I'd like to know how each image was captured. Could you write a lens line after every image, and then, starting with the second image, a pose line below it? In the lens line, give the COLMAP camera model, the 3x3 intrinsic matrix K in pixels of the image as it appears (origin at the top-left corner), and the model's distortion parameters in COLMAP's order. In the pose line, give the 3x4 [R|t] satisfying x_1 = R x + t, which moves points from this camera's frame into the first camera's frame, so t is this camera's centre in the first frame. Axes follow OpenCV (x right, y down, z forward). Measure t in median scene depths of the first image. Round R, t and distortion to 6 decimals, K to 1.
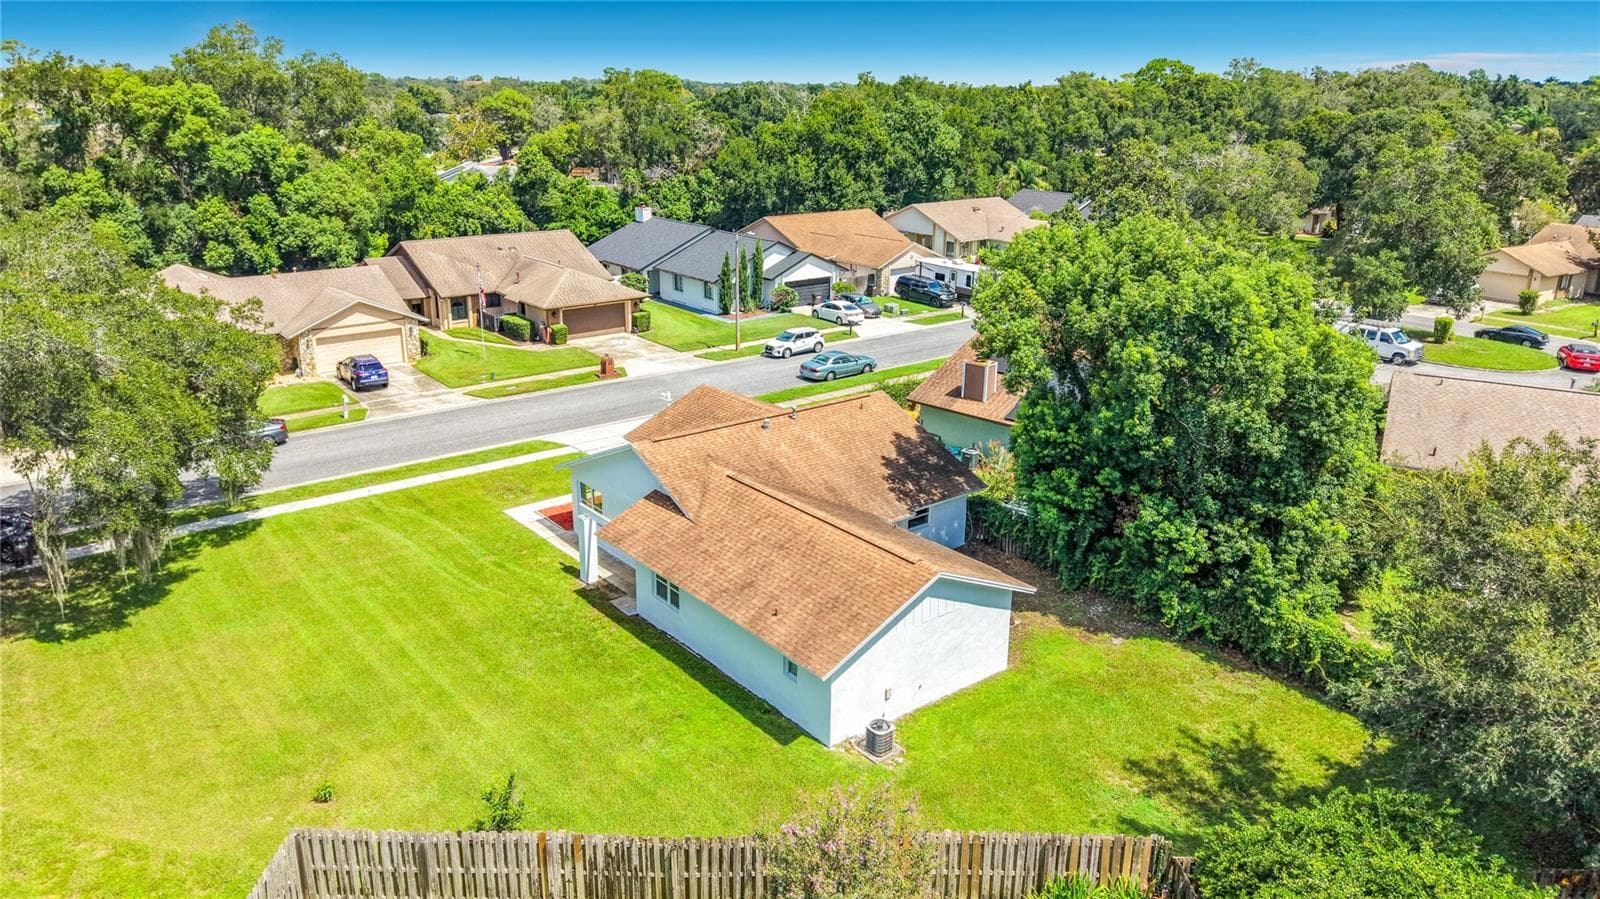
lens RADIAL K [[1065.1, 0, 800.0], [0, 1065.1, 449.5], [0, 0, 1]] dist [0.024747, -0.051204]
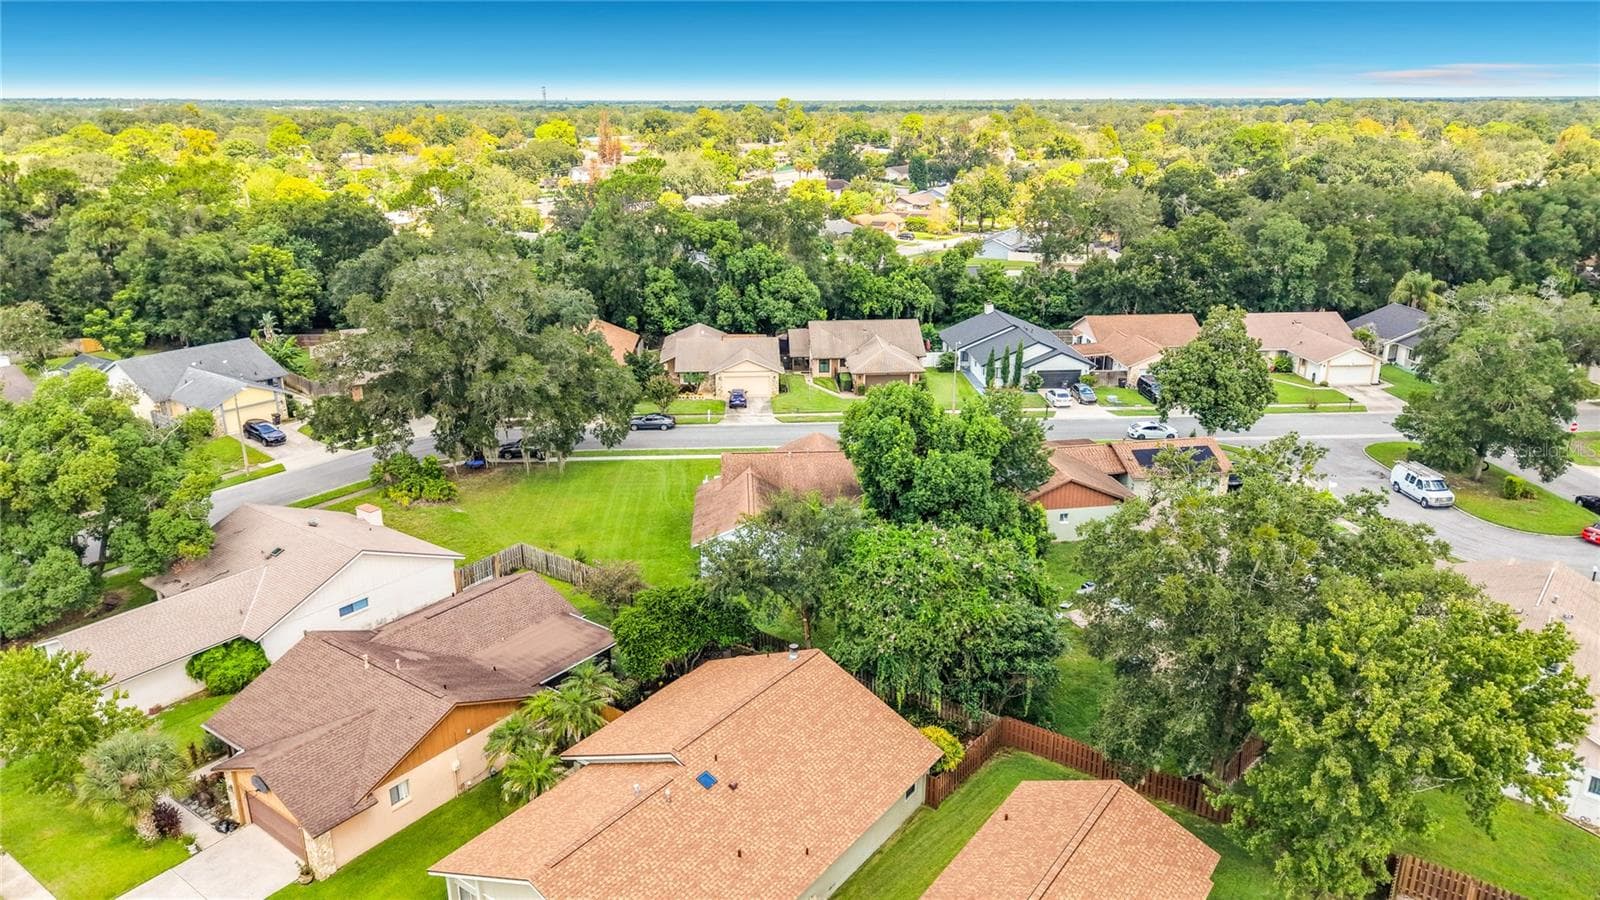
lens RADIAL K [[1065.1, 0, 800.0], [0, 1065.1, 450.0], [0, 0, 1]] dist [0.024747, -0.051204]
pose [[0.808384, 0.165303, -0.564969, 0.598977], [-0.171467, 0.984267, 0.042641, -0.065515], [0.563129, 0.062404, 0.824010, -0.374210]]
